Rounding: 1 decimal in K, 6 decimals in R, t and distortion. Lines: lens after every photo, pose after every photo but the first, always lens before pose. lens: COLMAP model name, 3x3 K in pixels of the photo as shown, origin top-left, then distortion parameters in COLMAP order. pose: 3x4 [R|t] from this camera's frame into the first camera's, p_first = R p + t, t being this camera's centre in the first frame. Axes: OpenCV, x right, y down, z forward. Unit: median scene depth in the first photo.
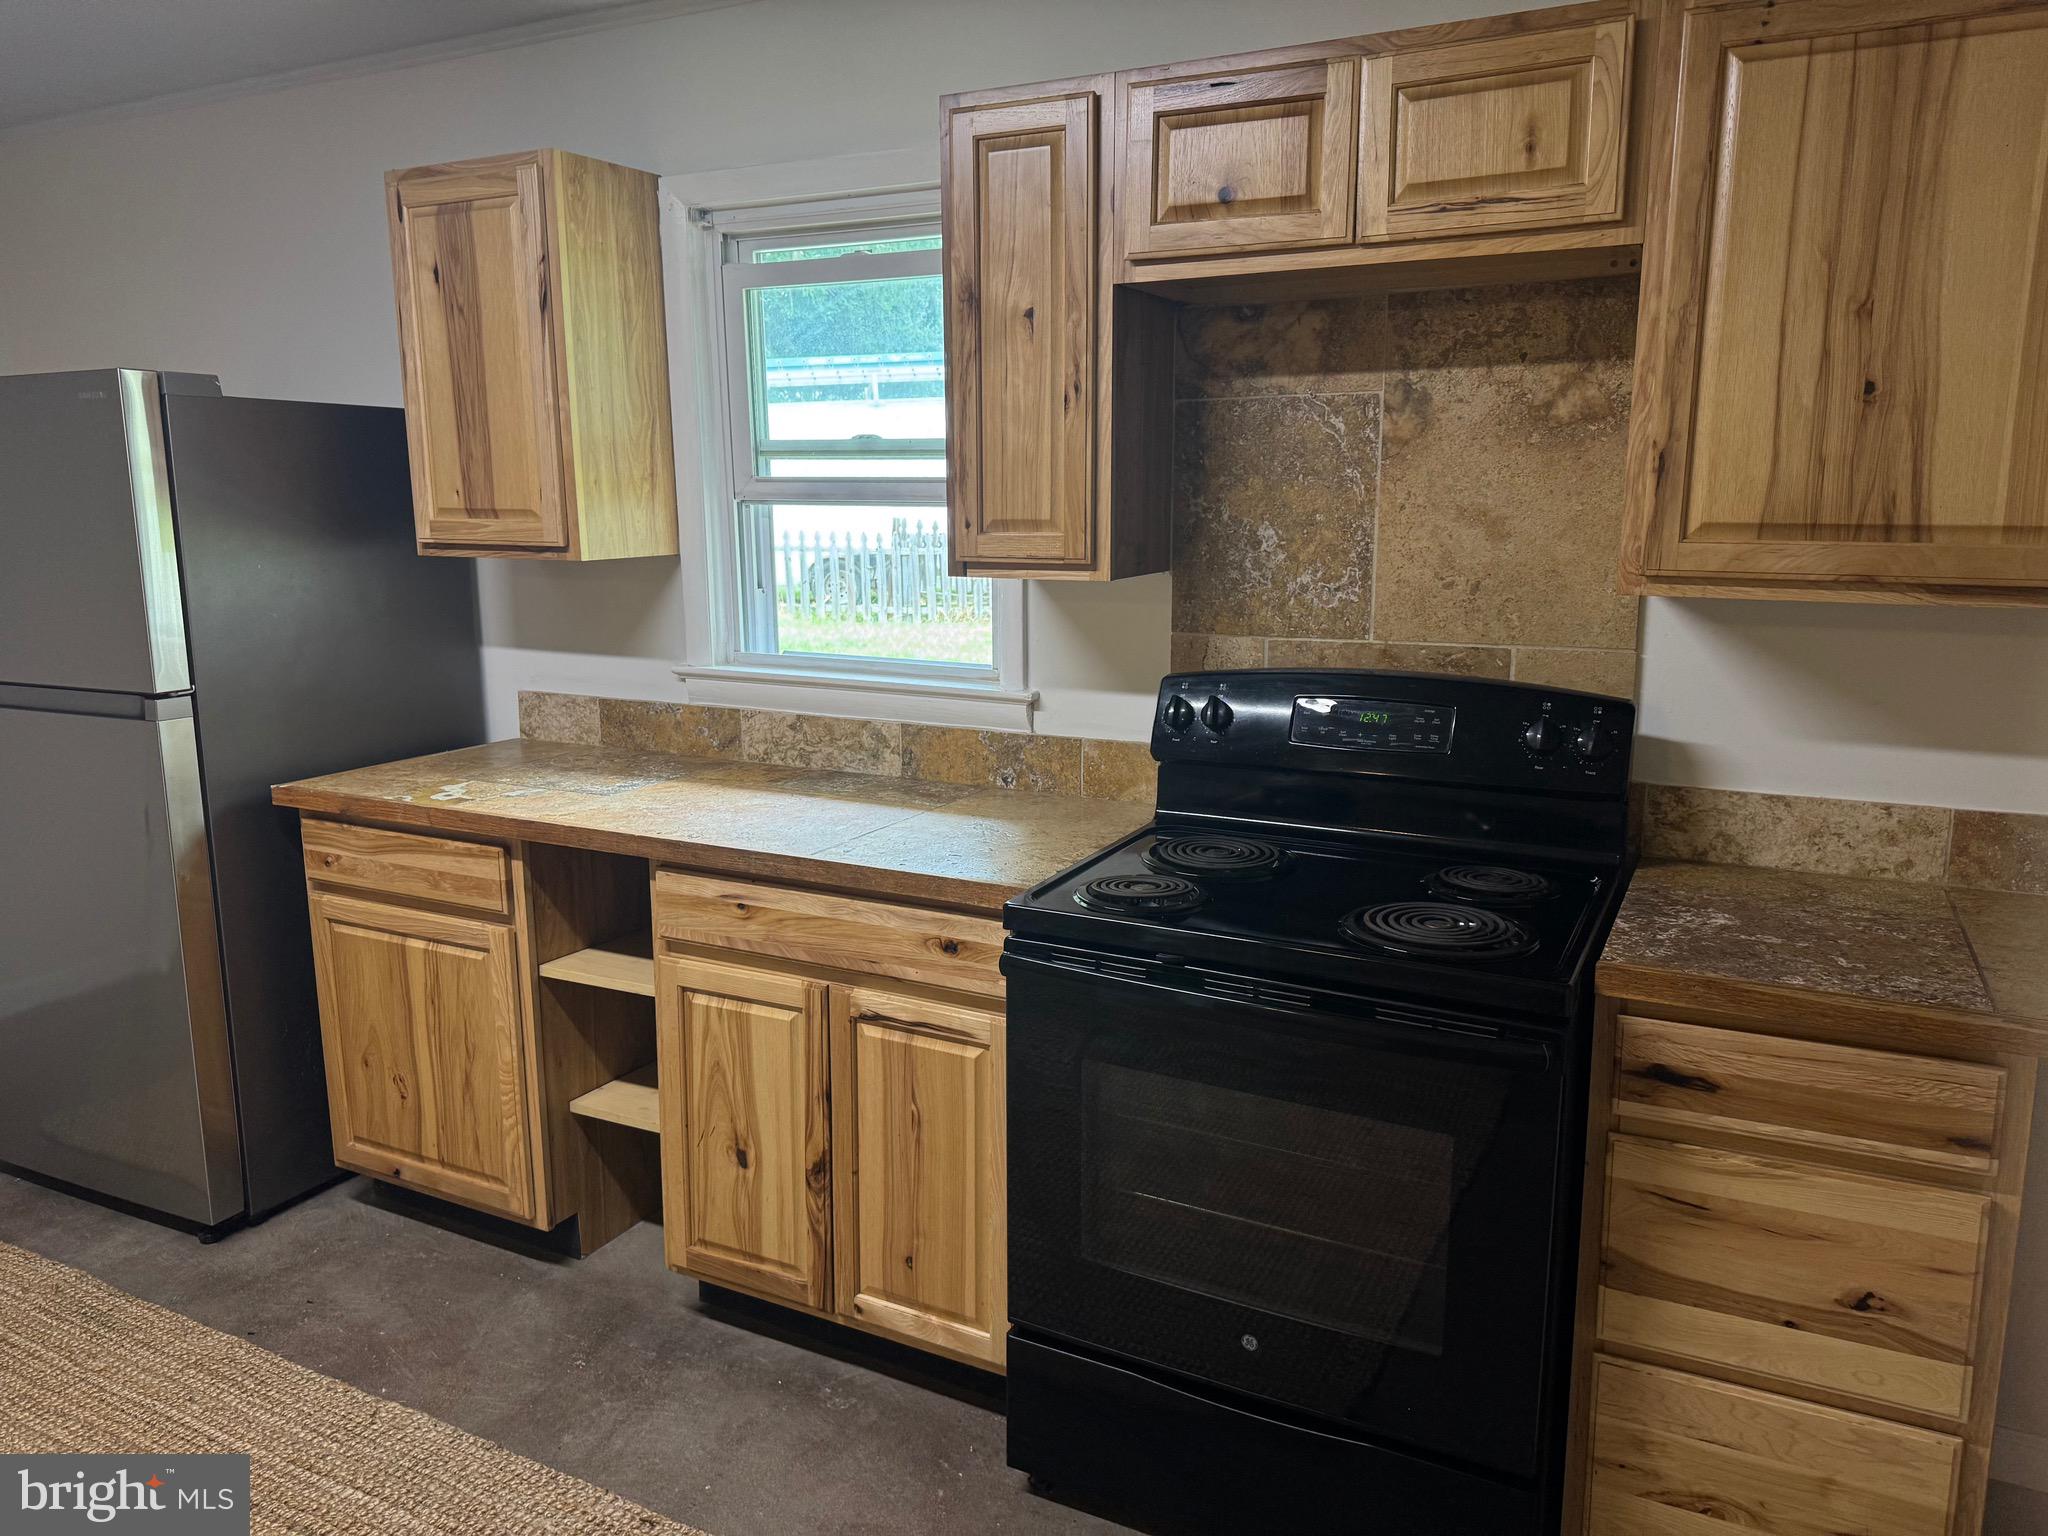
lens RADIAL K [[1438.0, 0, 1024.0], [0, 1438.0, 751.7], [0, 0, 1]] dist [0.096712, -0.115475]
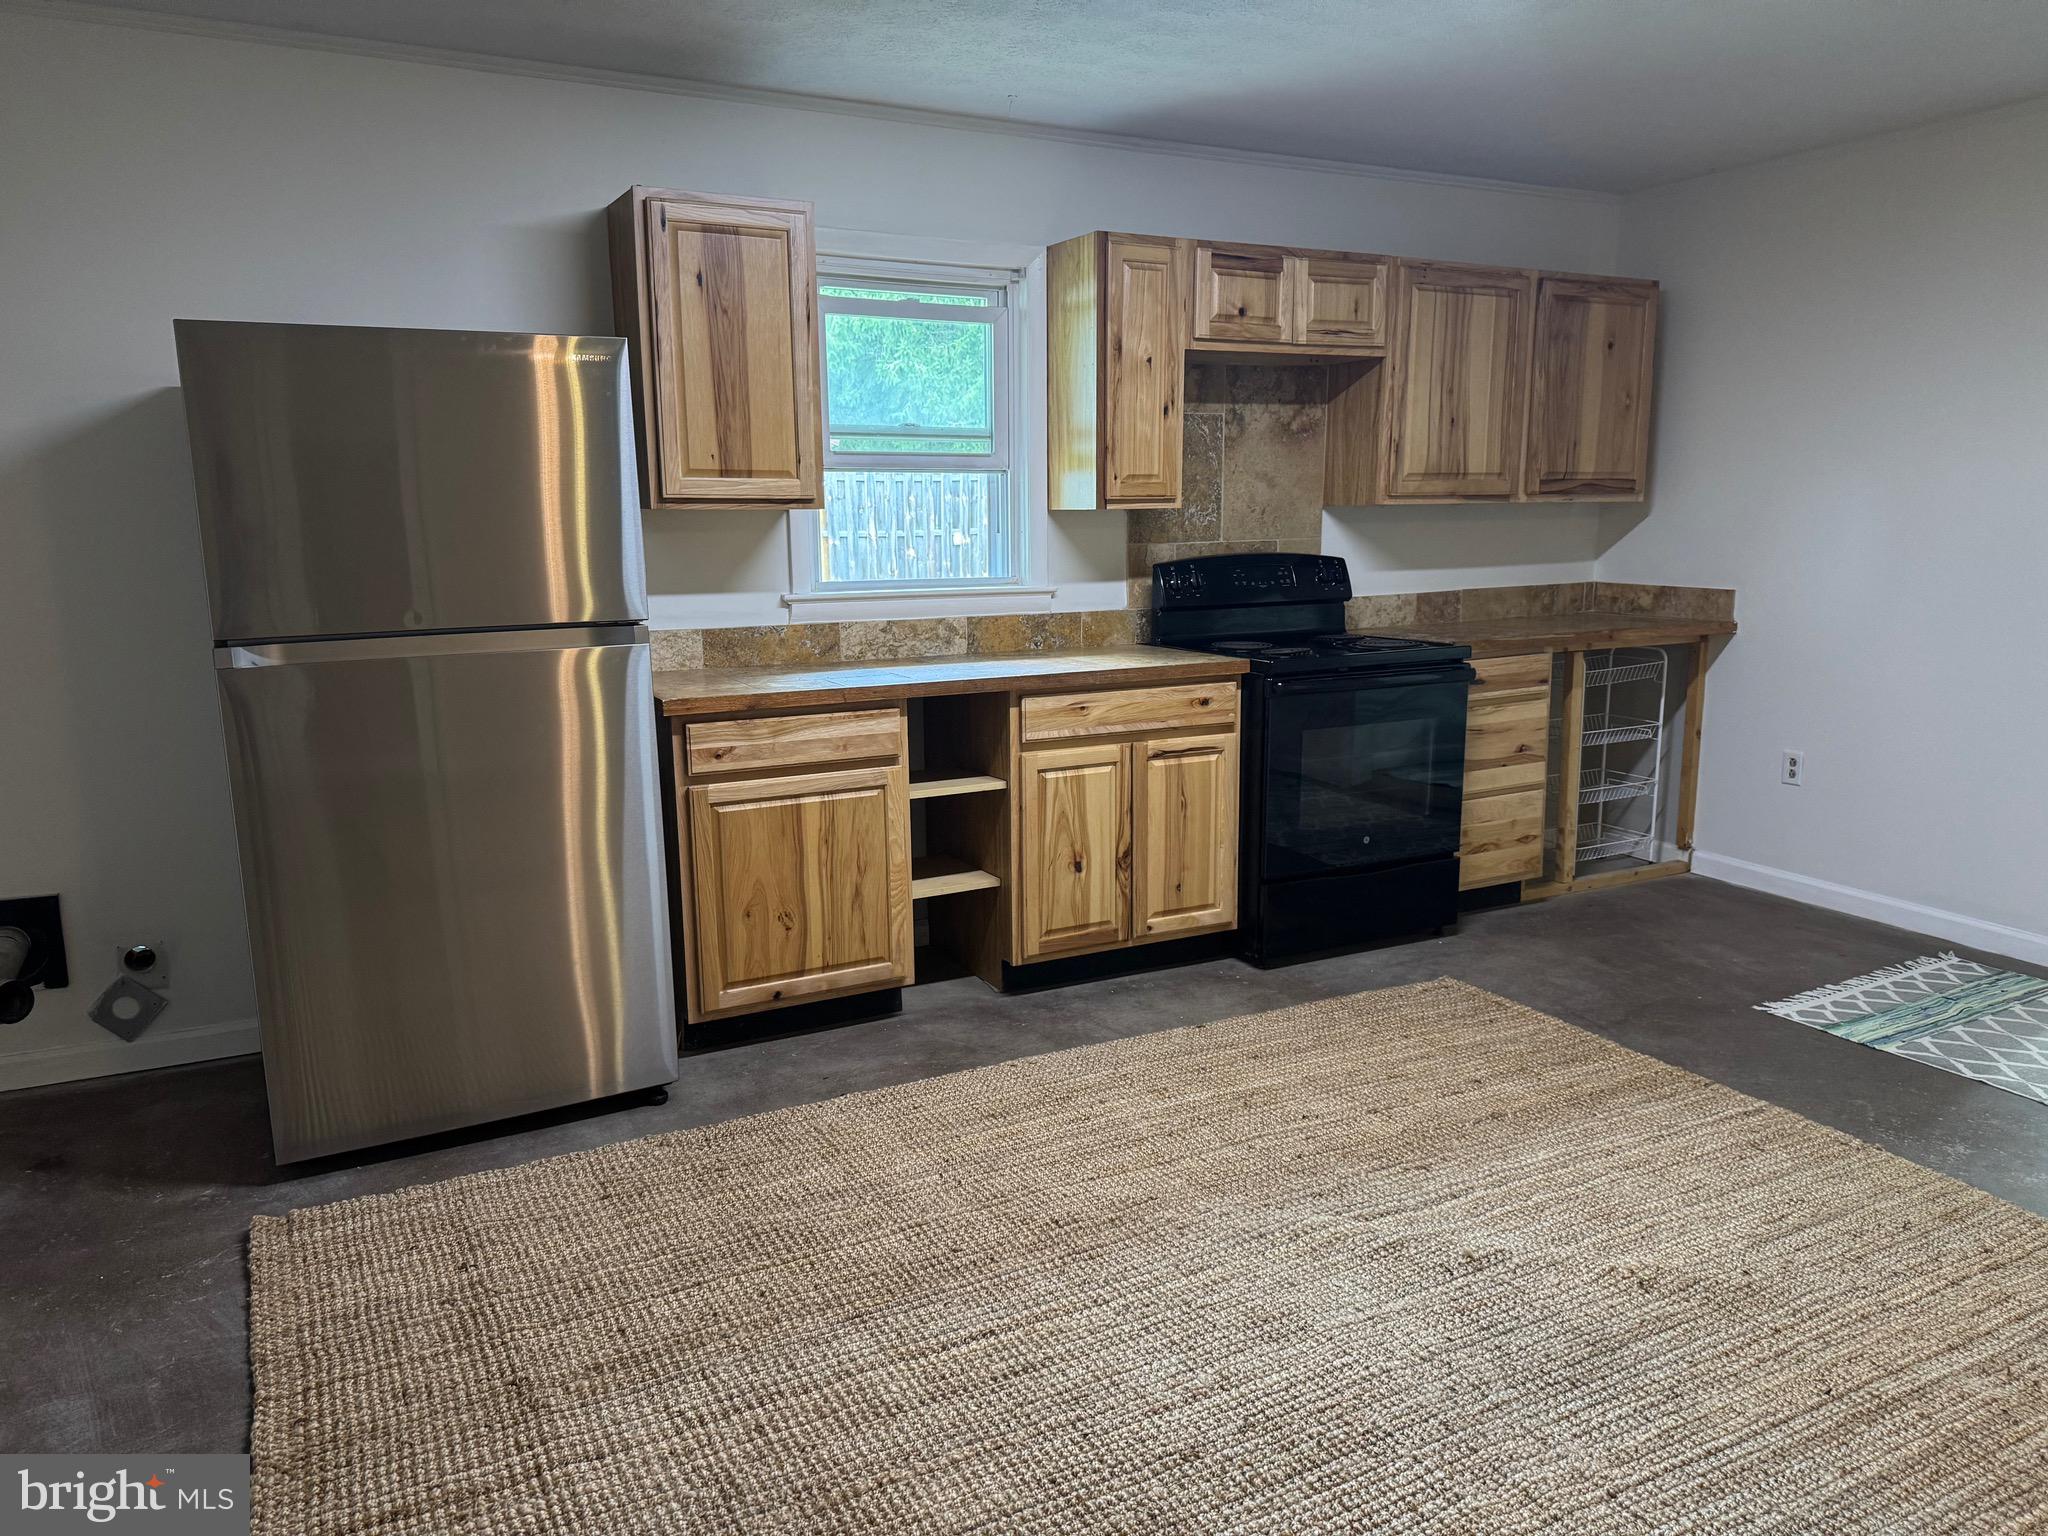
lens RADIAL K [[1421.8, 0, 1024.0], [0, 1421.8, 768.0], [0, 0, 1]] dist [0.129216, -0.001266]
pose [[0.576752, -0.148292, 0.803347, -1.517065], [0.155906, 0.985292, 0.069948, 0.049028], [-0.801905, 0.084904, 0.591389, 0.092711]]
